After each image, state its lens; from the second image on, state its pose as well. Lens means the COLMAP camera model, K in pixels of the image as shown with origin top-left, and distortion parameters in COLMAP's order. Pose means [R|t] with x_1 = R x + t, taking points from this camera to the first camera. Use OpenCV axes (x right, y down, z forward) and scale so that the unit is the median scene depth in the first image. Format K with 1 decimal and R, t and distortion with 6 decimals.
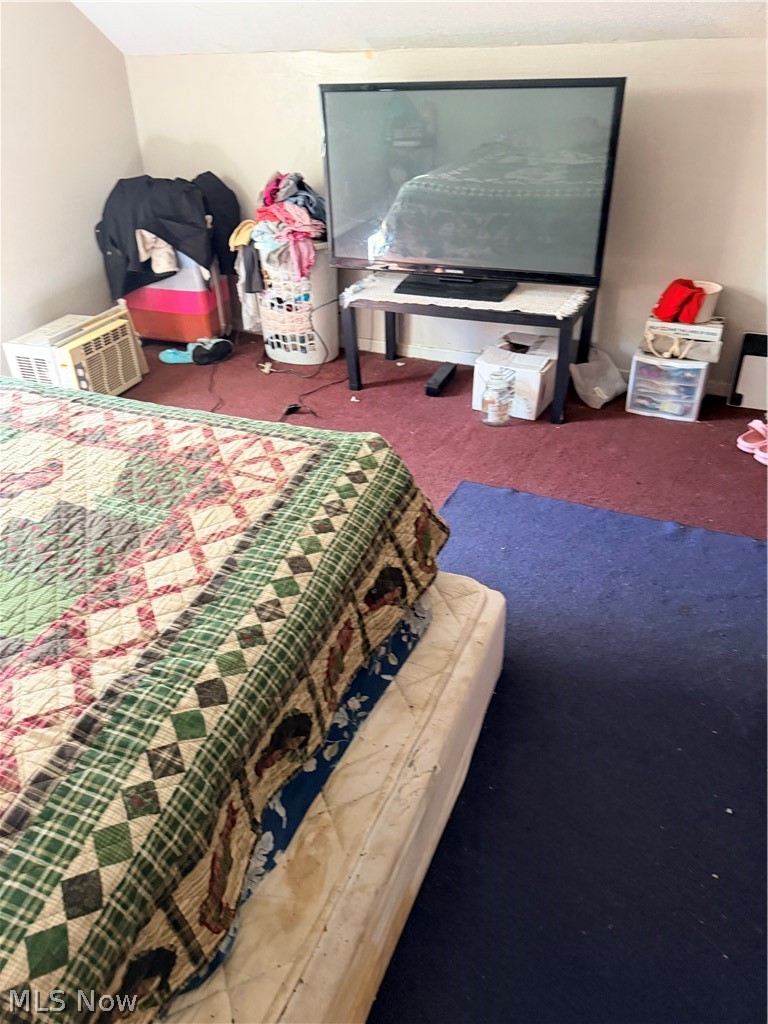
lens RADIAL K [[712.5, 0, 377.8], [0, 712.5, 513.5], [0, 0, 1]] dist [0.149999, -0.313893]
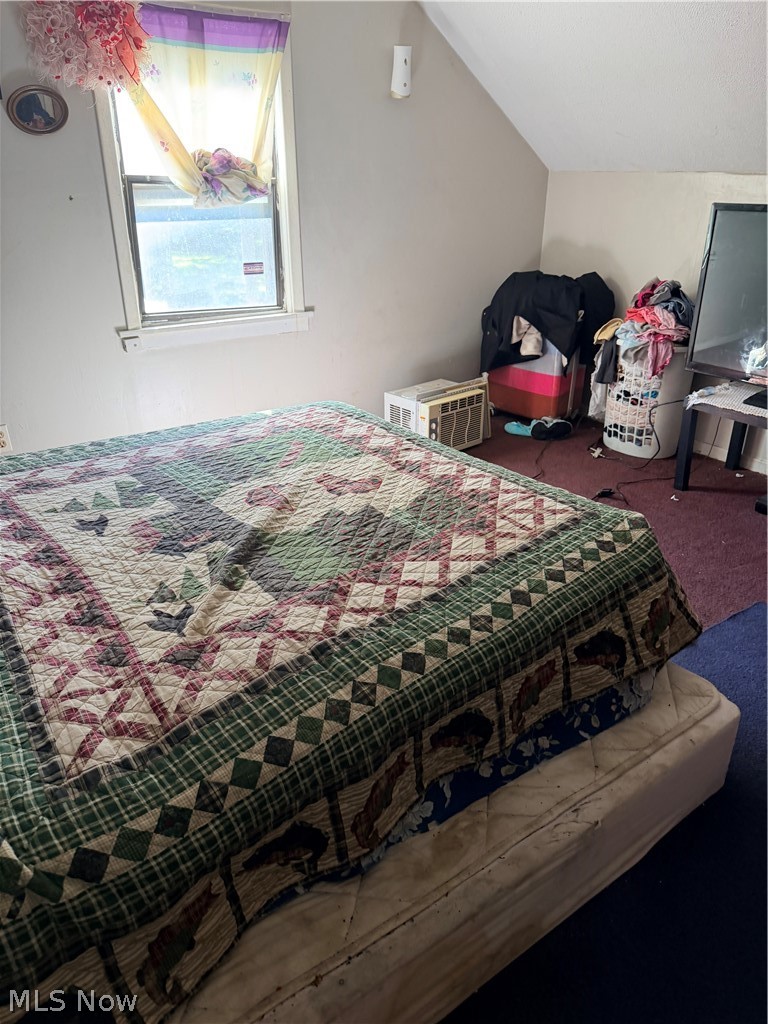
lens RADIAL K [[712.5, 0, 377.8], [0, 712.5, 513.5], [0, 0, 1]] dist [0.149999, -0.313893]
pose [[0.862512, 0.232307, -0.449562, 0.145733], [-0.282172, 0.958251, -0.046197, 0.047974], [0.420062, 0.166699, 0.892054, -0.129286]]
